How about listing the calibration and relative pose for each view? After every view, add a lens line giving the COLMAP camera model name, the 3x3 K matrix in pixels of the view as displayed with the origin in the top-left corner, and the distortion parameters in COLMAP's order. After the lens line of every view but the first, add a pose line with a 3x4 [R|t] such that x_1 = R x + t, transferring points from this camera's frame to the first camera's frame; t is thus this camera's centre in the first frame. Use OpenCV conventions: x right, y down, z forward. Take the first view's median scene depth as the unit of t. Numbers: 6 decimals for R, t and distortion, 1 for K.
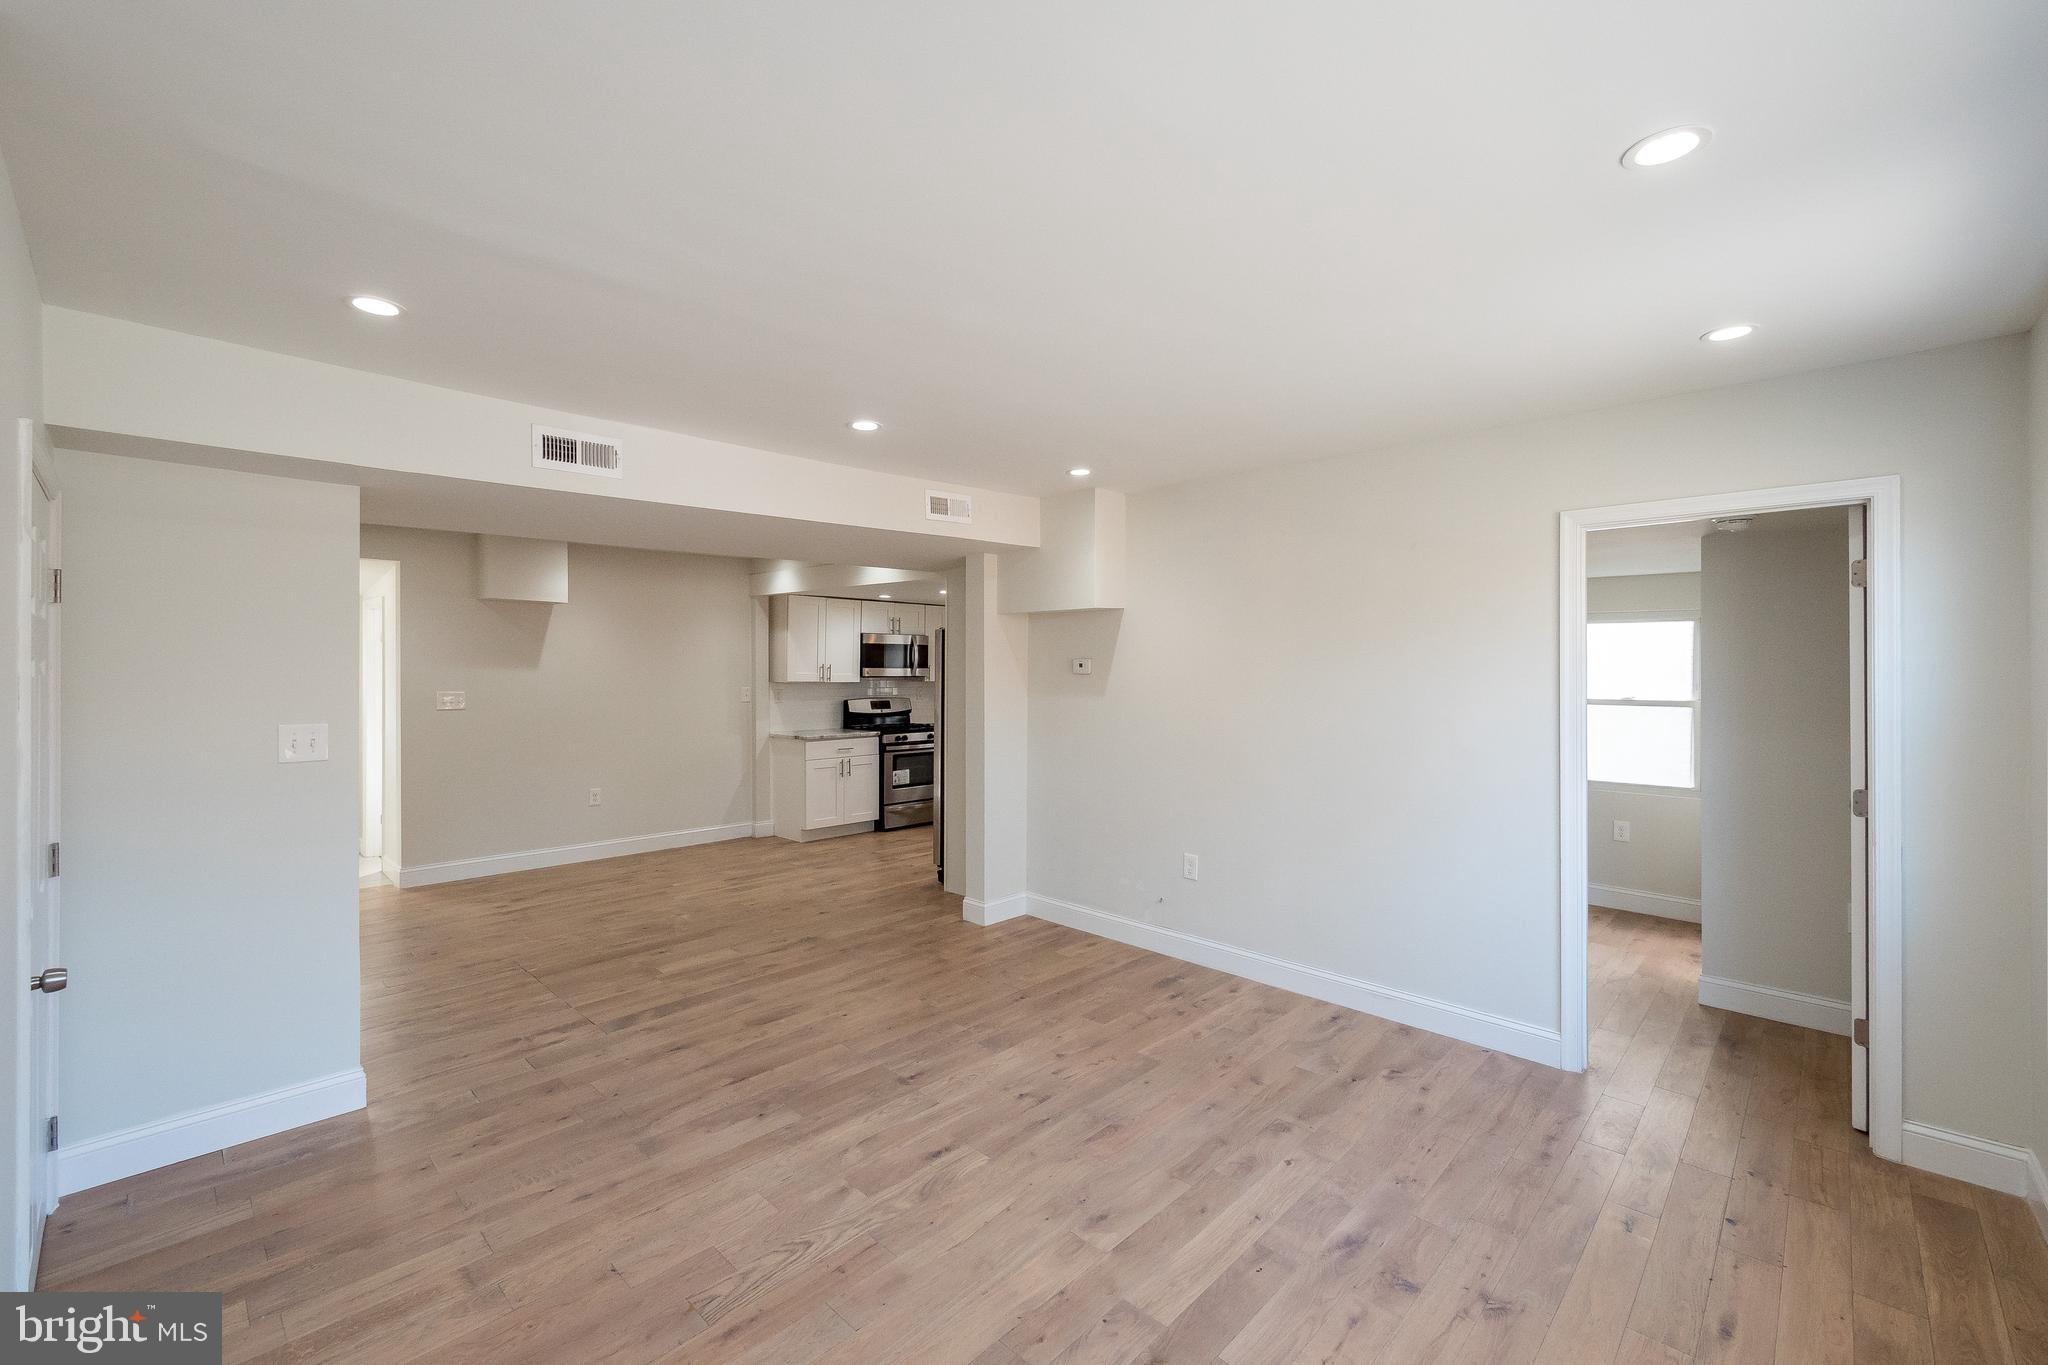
lens RADIAL K [[850.7, 0, 1024.3], [0, 850.7, 669.6], [0, 0, 1]] dist [-0.000162, 0.000112]
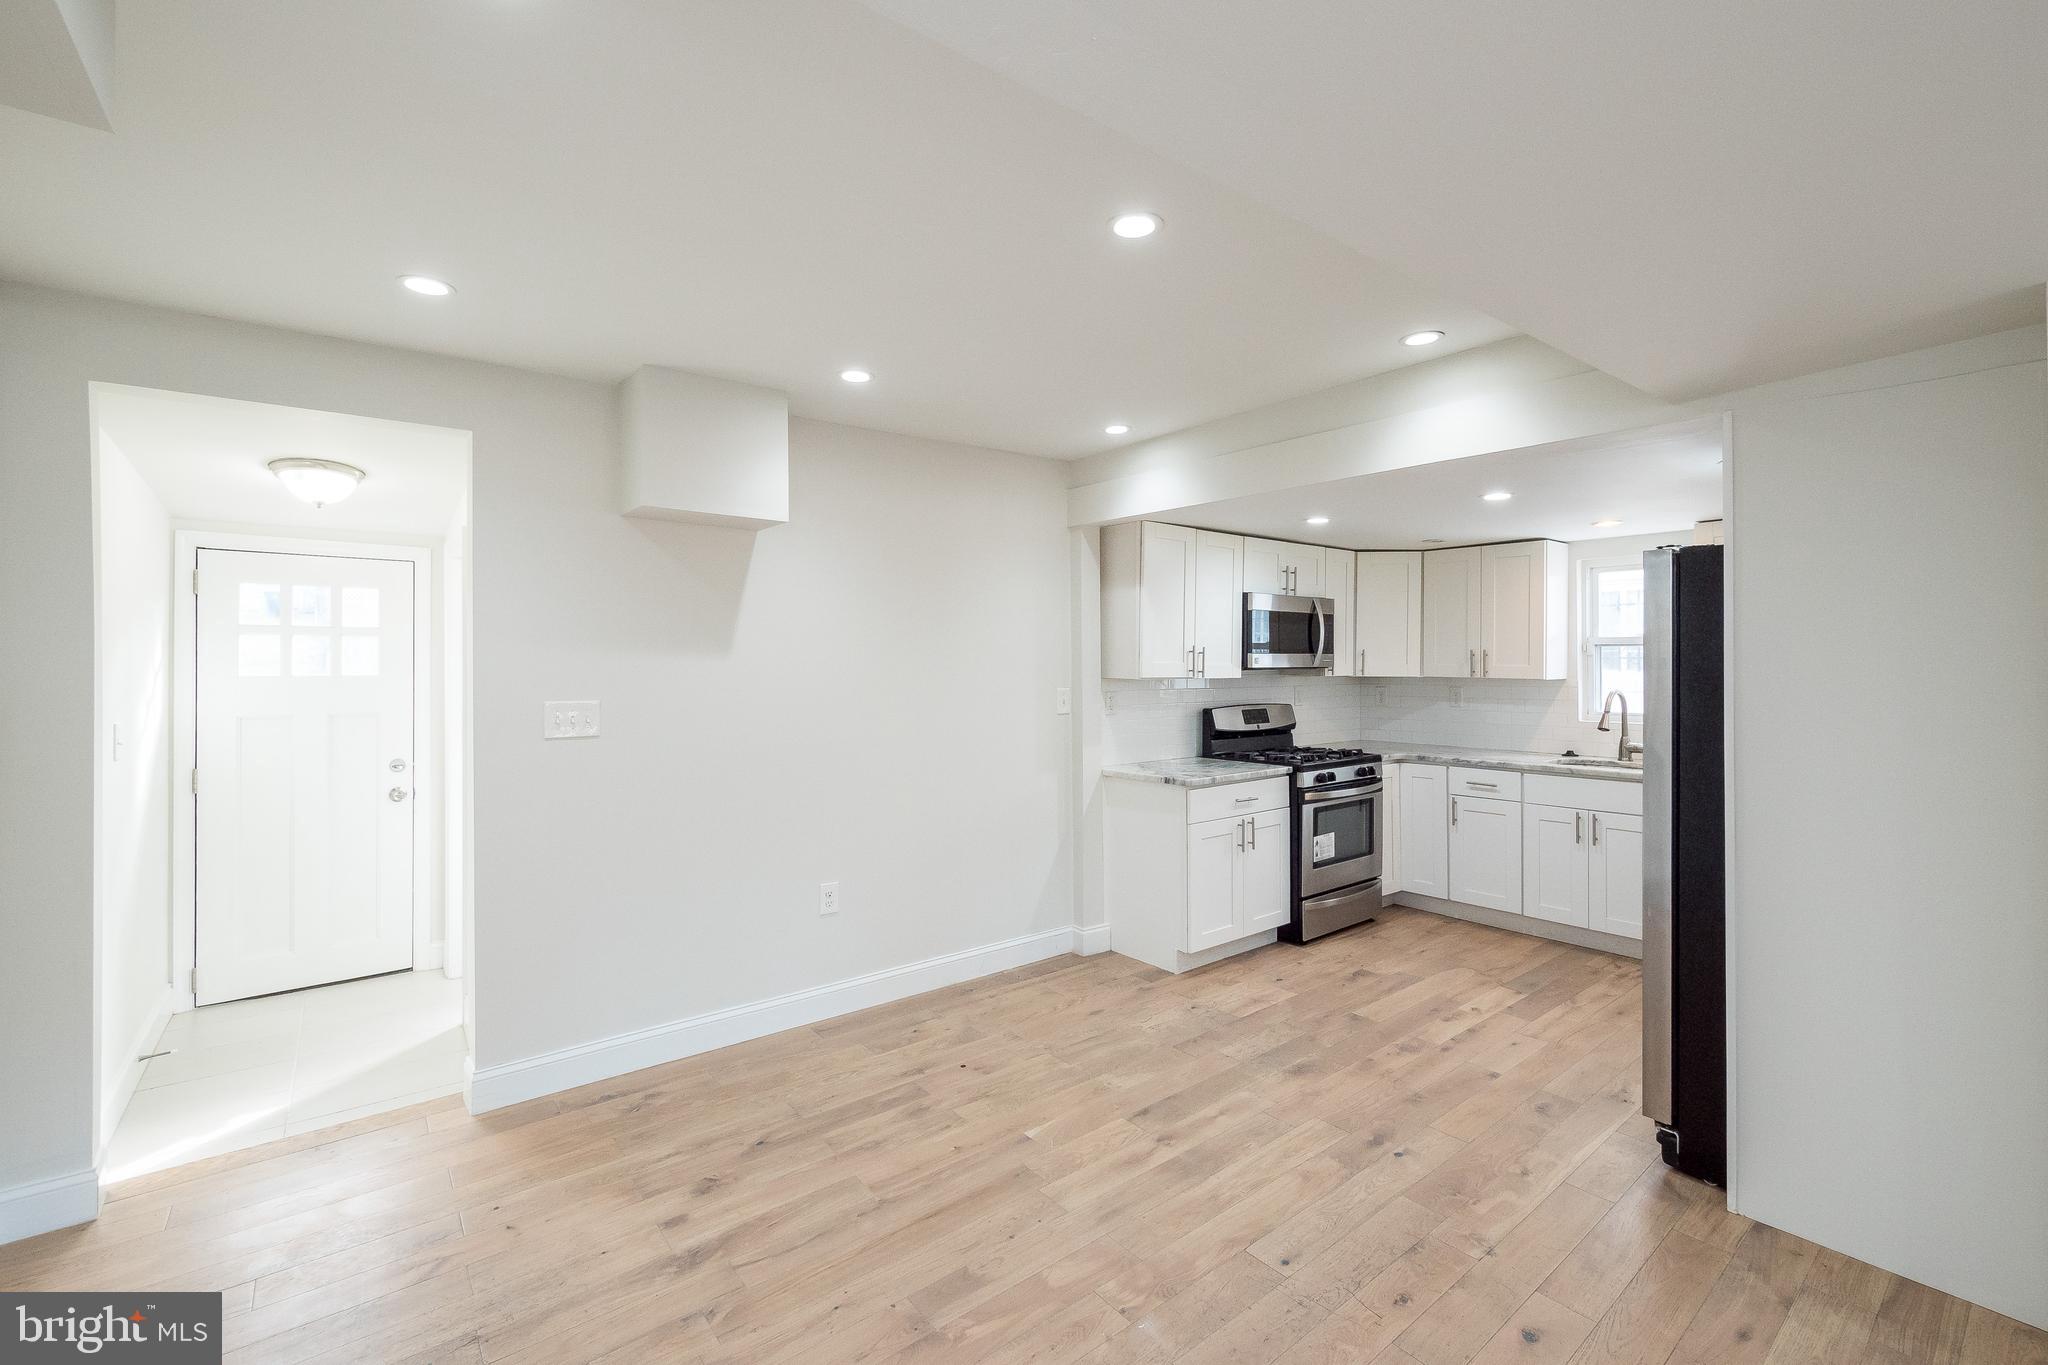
lens RADIAL K [[866.2, 0, 1028.5], [0, 866.2, 662.3], [0, 0, 1]] dist [-0.003254, -0.000161]
pose [[0.990276, -0.007198, -0.138929, -0.523293], [0.006737, 0.999970, -0.003793, 0.011208], [0.138952, 0.002821, 0.990295, 0.828082]]
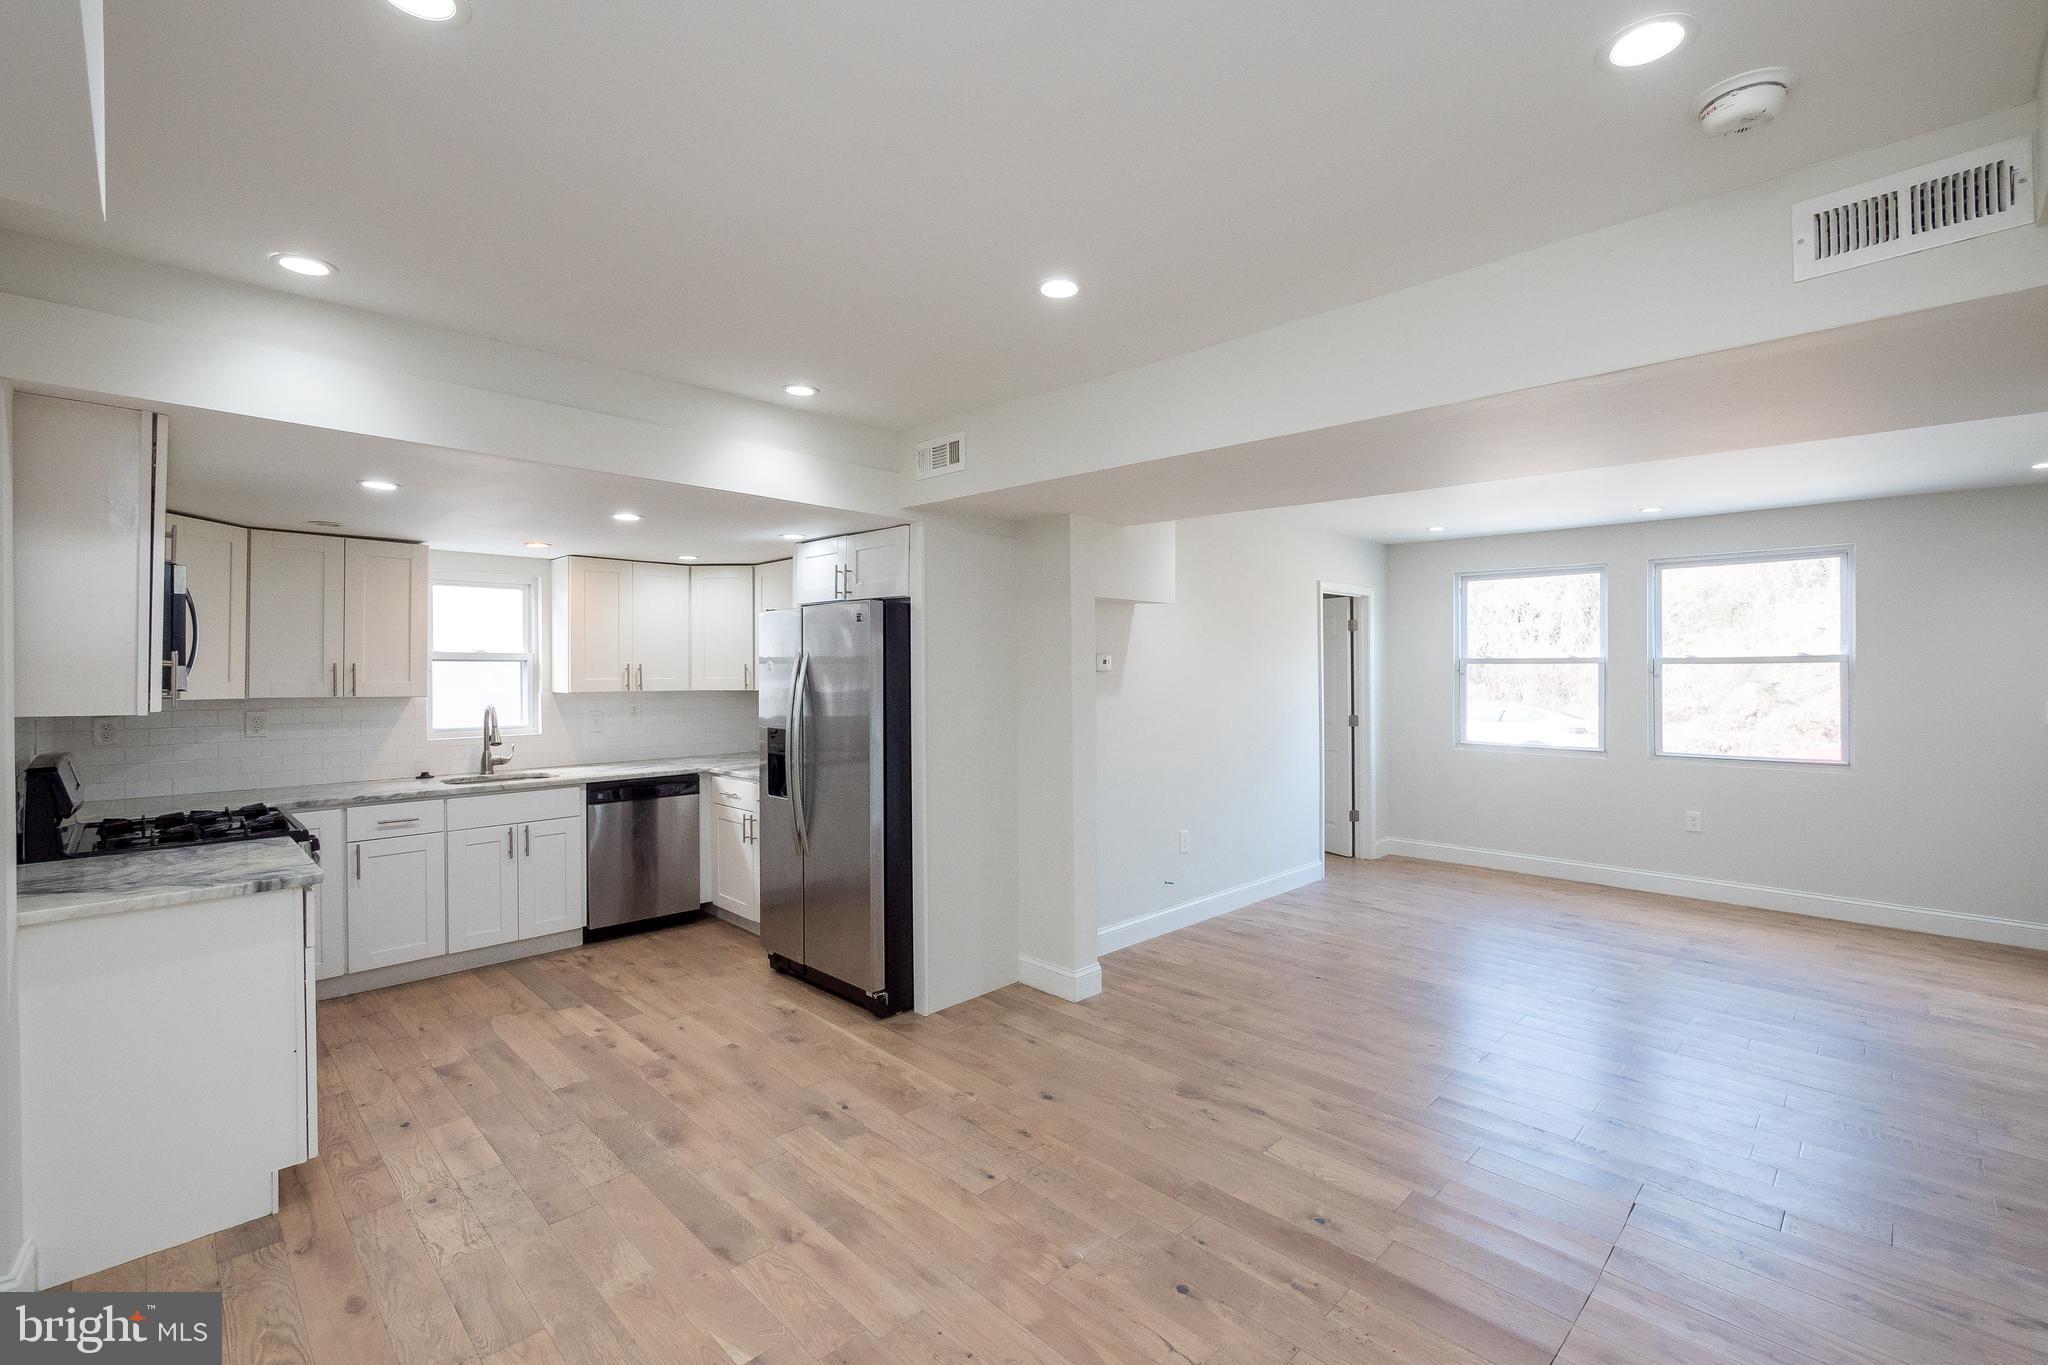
lens RADIAL K [[882.3, 0, 1025.6], [0, 882.3, 676.2], [0, 0, 1]] dist [-0.001364, -0.000098]
pose [[0.021791, -0.010239, 0.999710, -1.097900], [0.004137, 0.999940, 0.010151, 0.000983], [-0.999754, 0.003914, 0.021833, 1.339799]]
